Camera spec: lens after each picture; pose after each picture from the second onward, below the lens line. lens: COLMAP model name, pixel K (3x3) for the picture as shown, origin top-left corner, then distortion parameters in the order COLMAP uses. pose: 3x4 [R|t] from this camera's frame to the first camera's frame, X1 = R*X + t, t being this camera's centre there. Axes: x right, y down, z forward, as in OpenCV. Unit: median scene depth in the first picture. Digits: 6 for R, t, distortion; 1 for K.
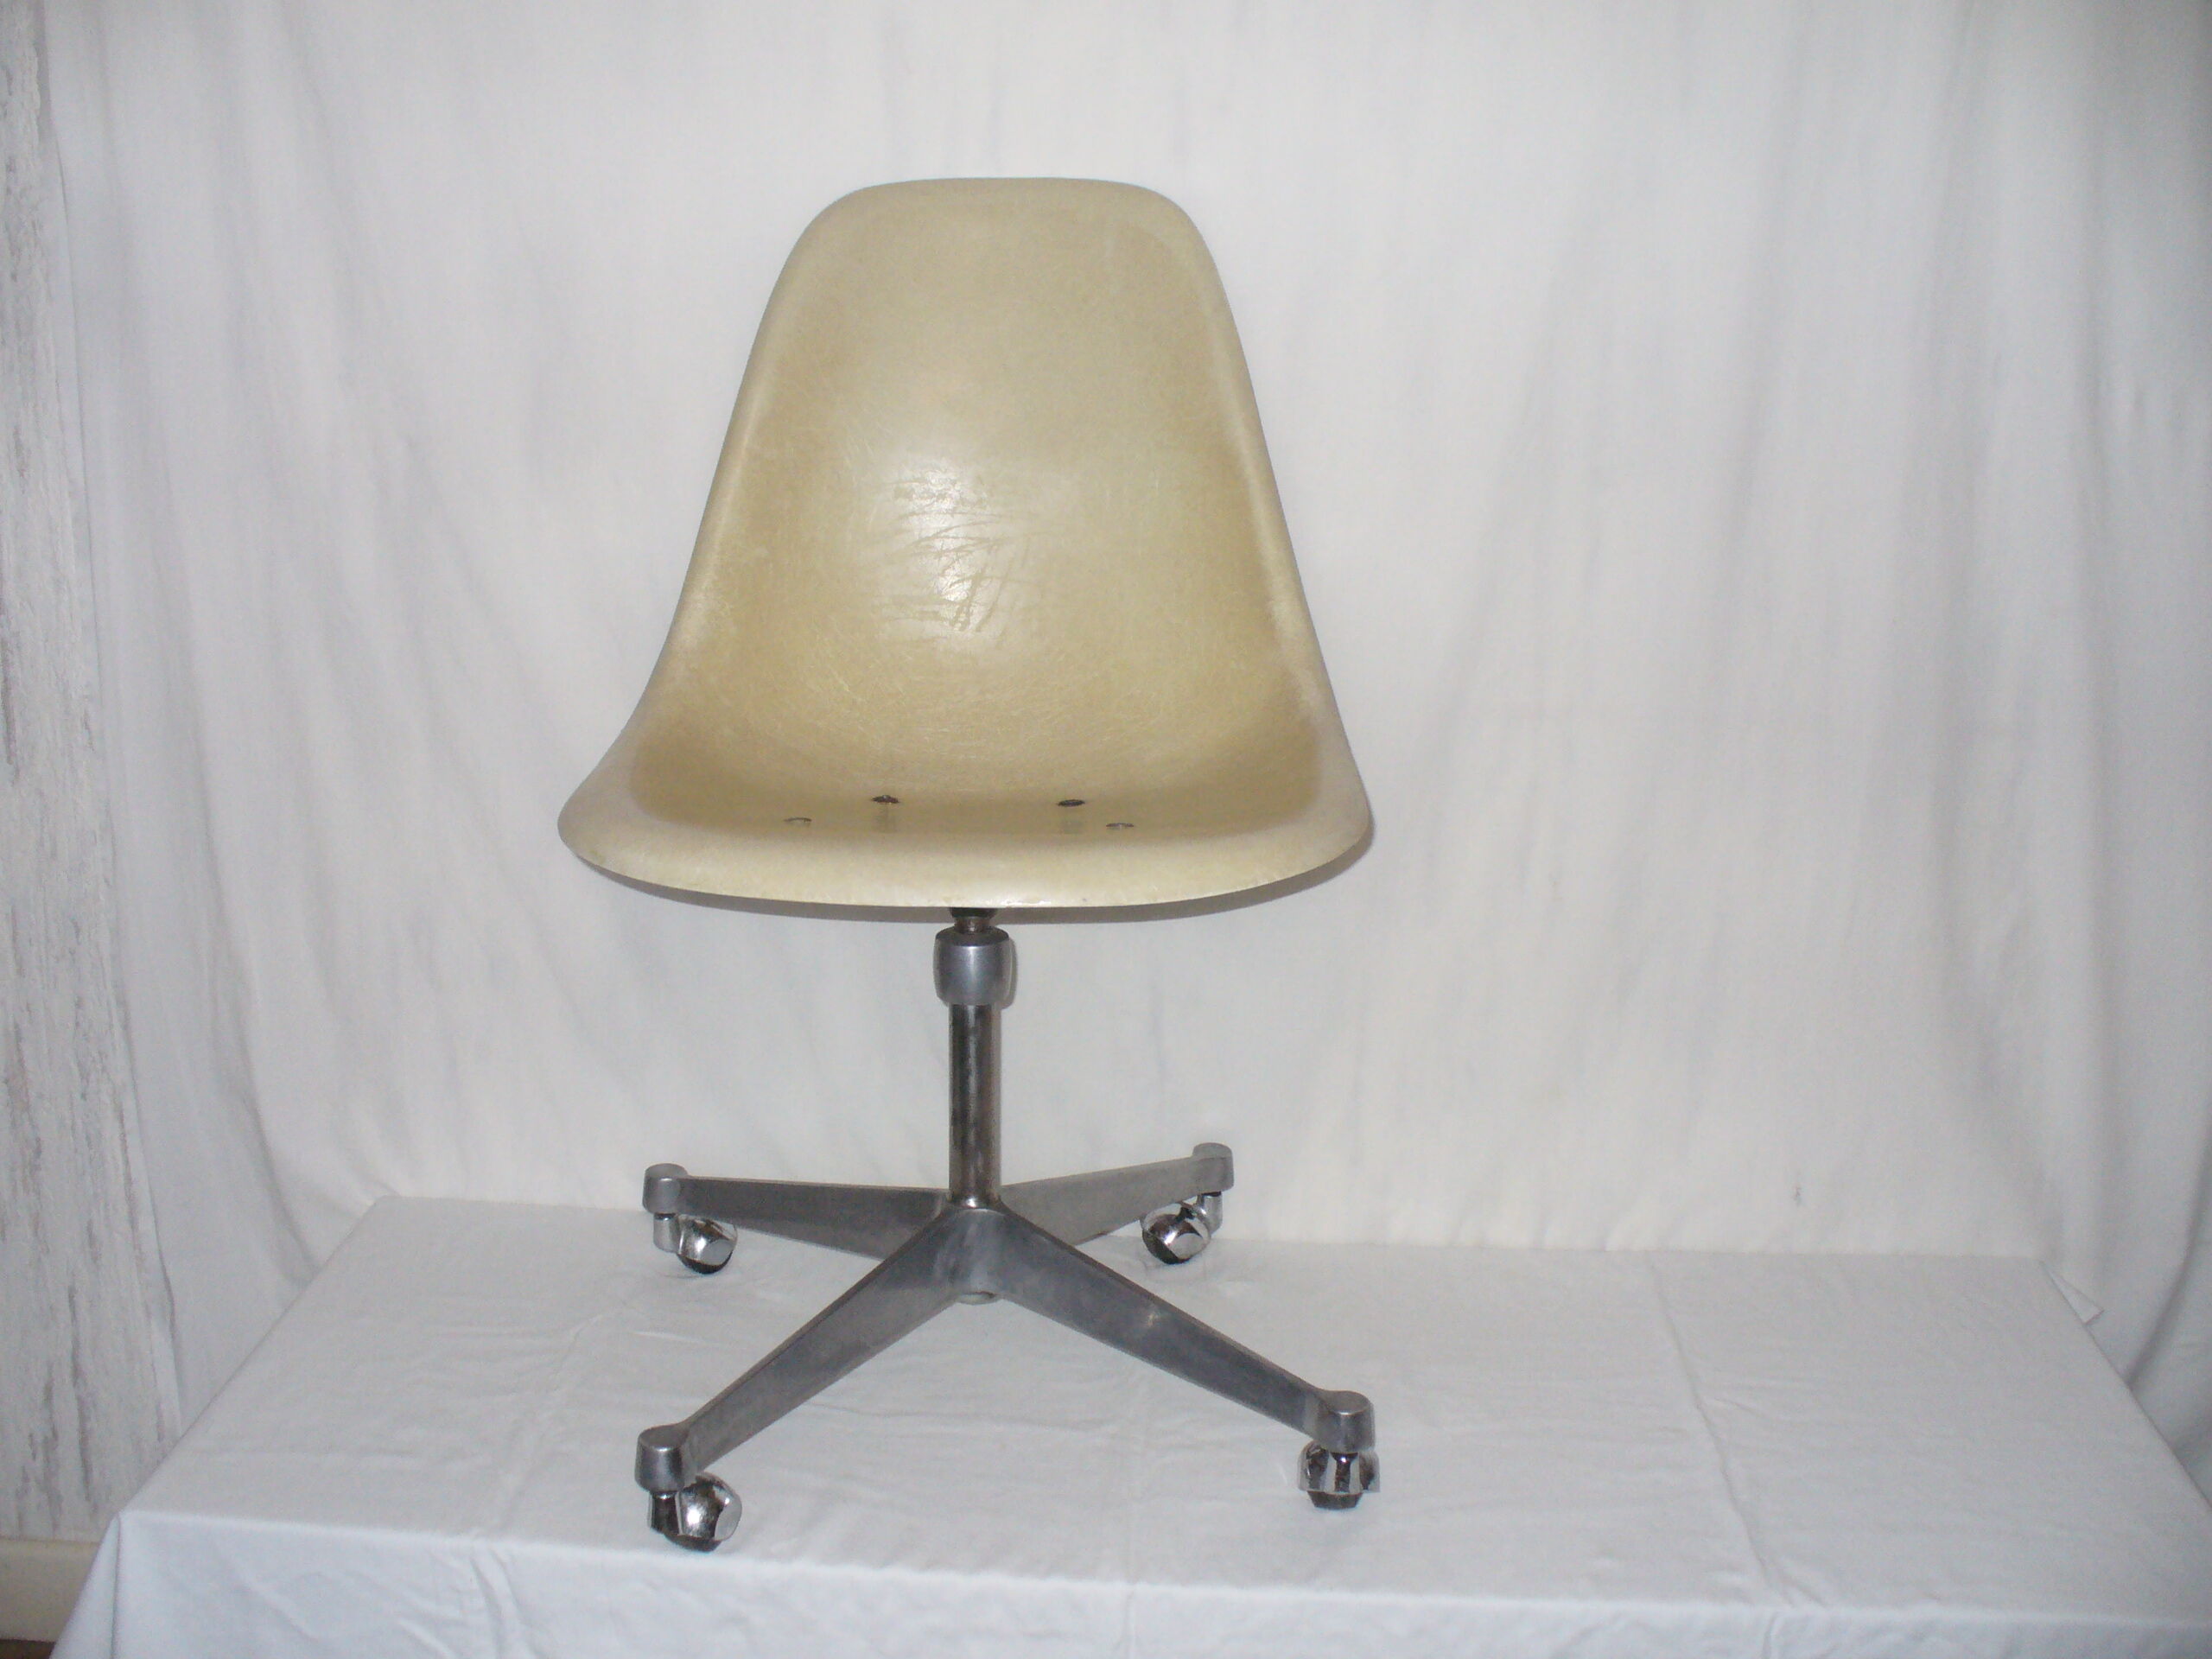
lens RADIAL K [[2550.6, 0, 1106.0], [0, 2550.6, 829.5], [0, 0, 1]] dist [-0.274236, 0.441508]
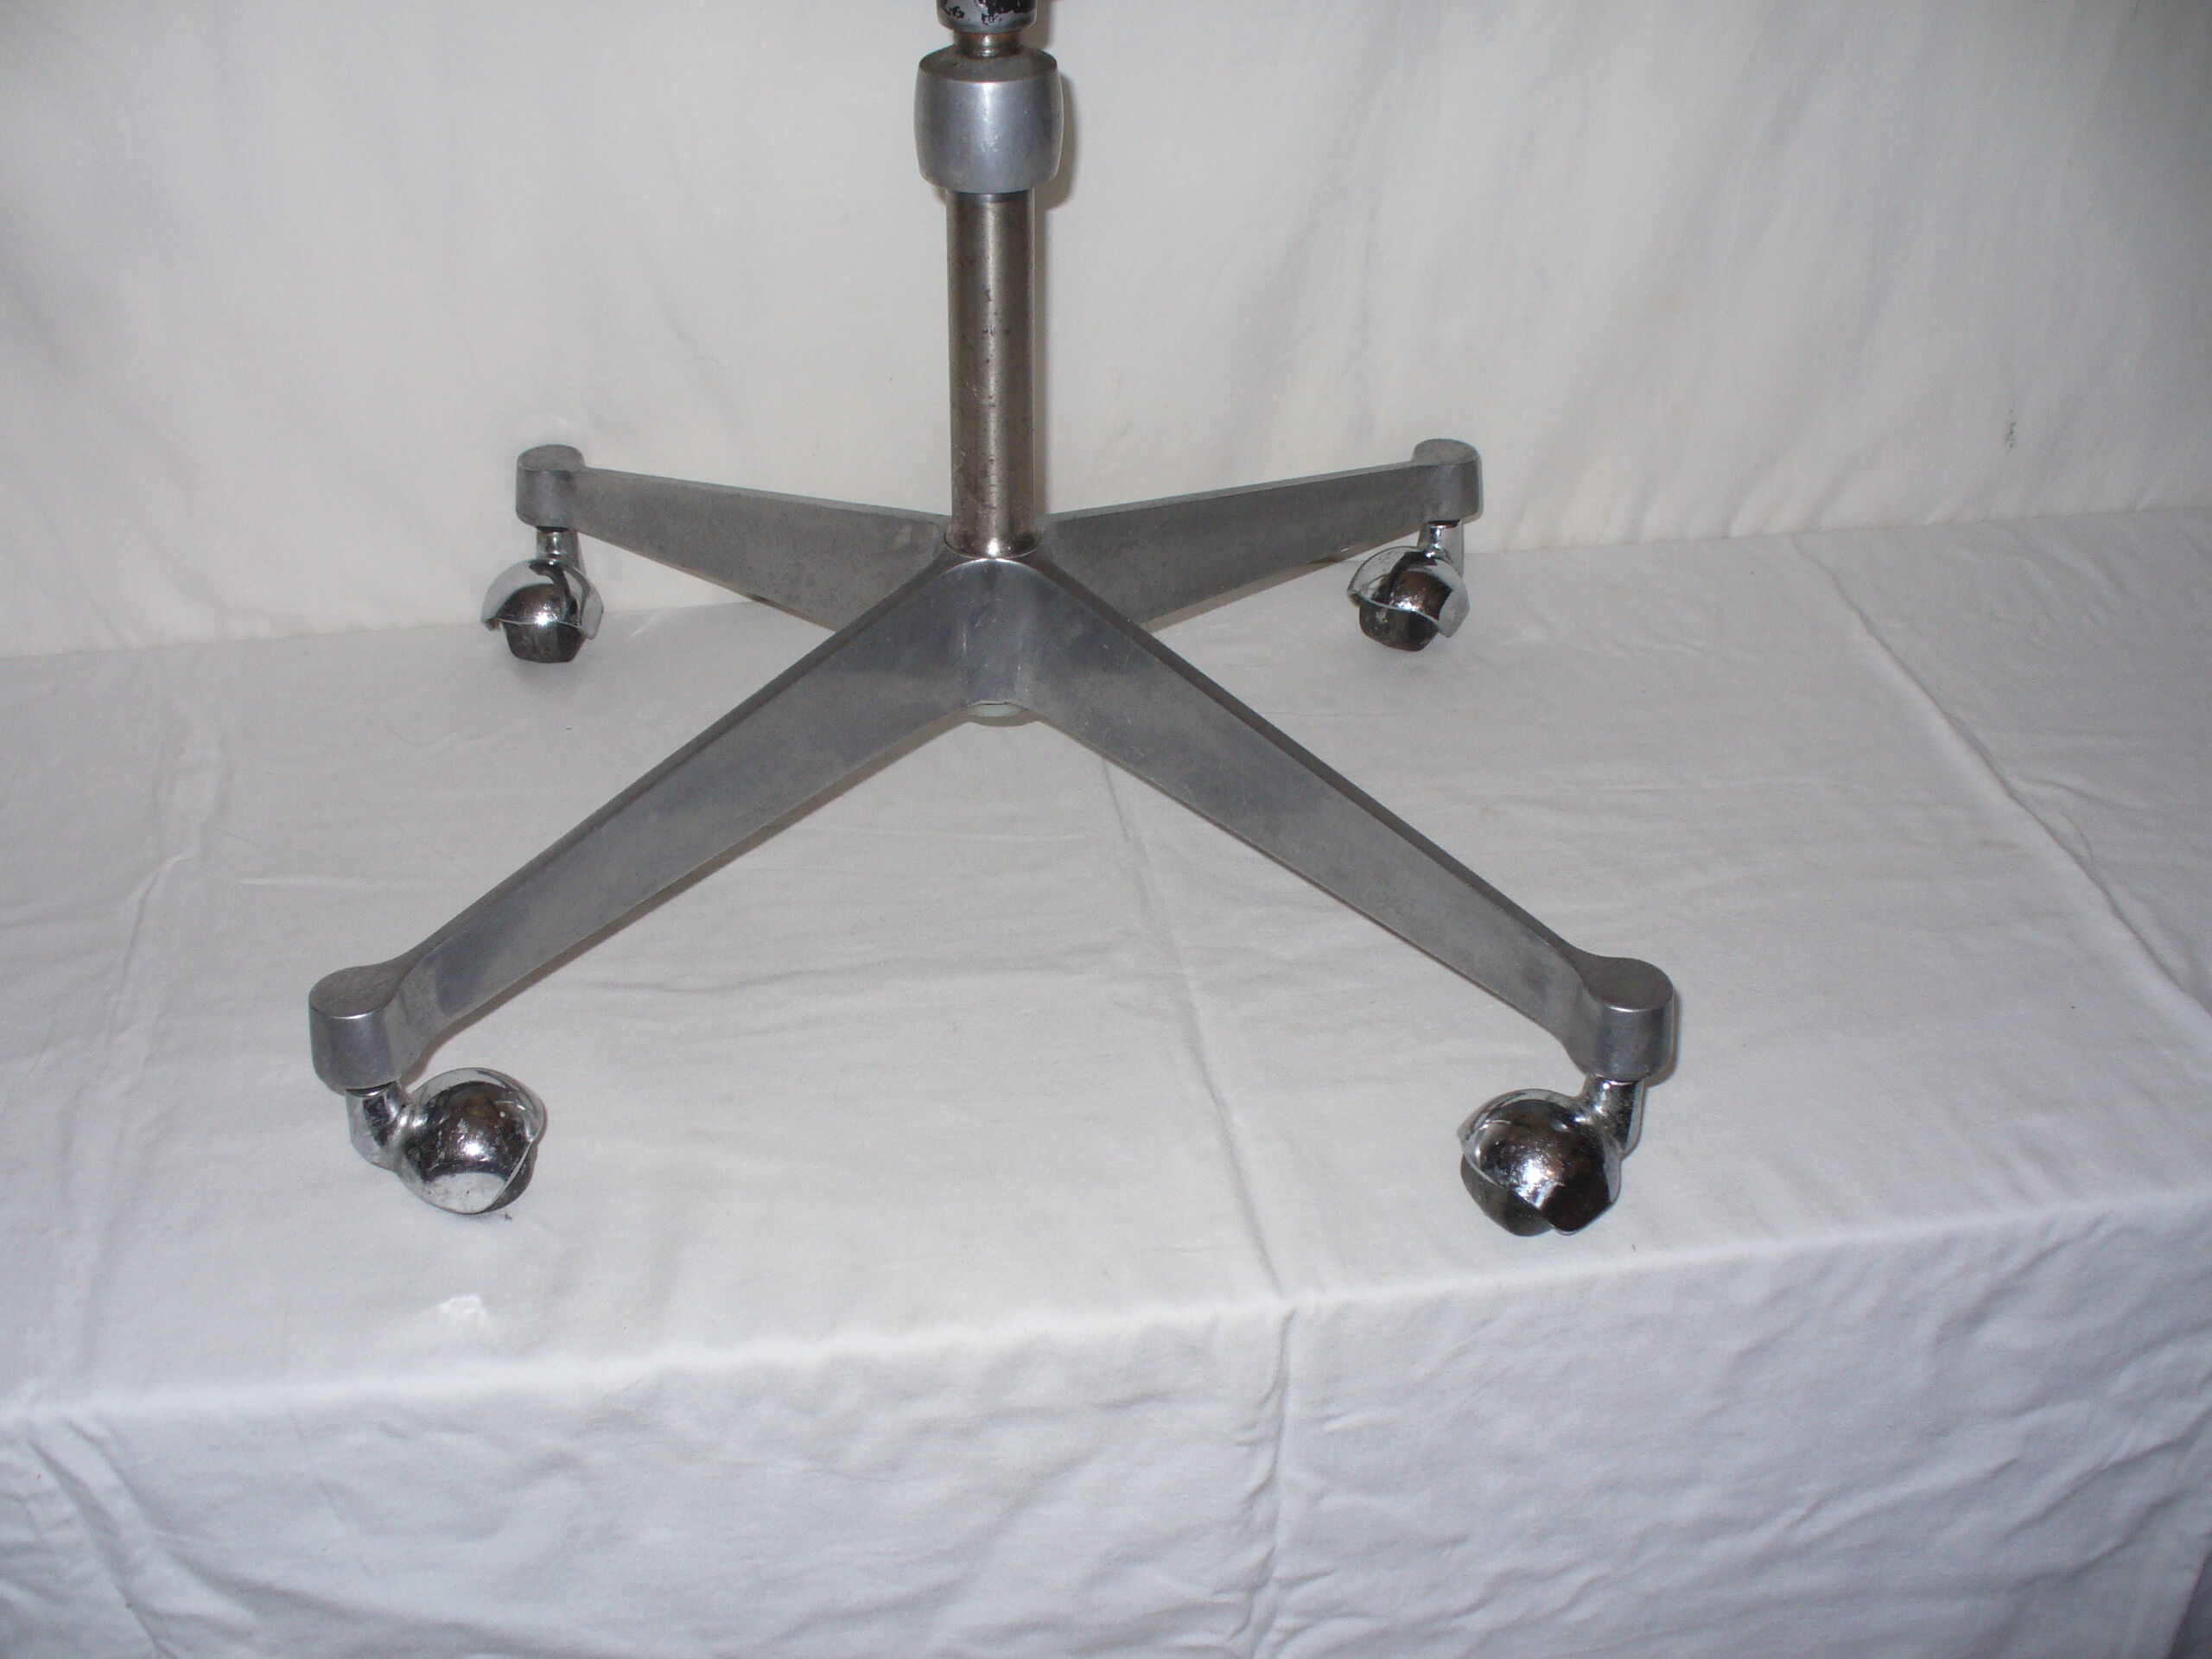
lens RADIAL K [[2550.6, 0, 1106.0], [0, 2550.6, 829.5], [0, 0, 1]] dist [-0.274236, 0.441508]
pose [[0.977016, -0.126398, 0.171648, -0.087361], [0.067525, 0.947282, 0.313205, 0.025142], [-0.202188, -0.294416, 0.934045, 0.416732]]
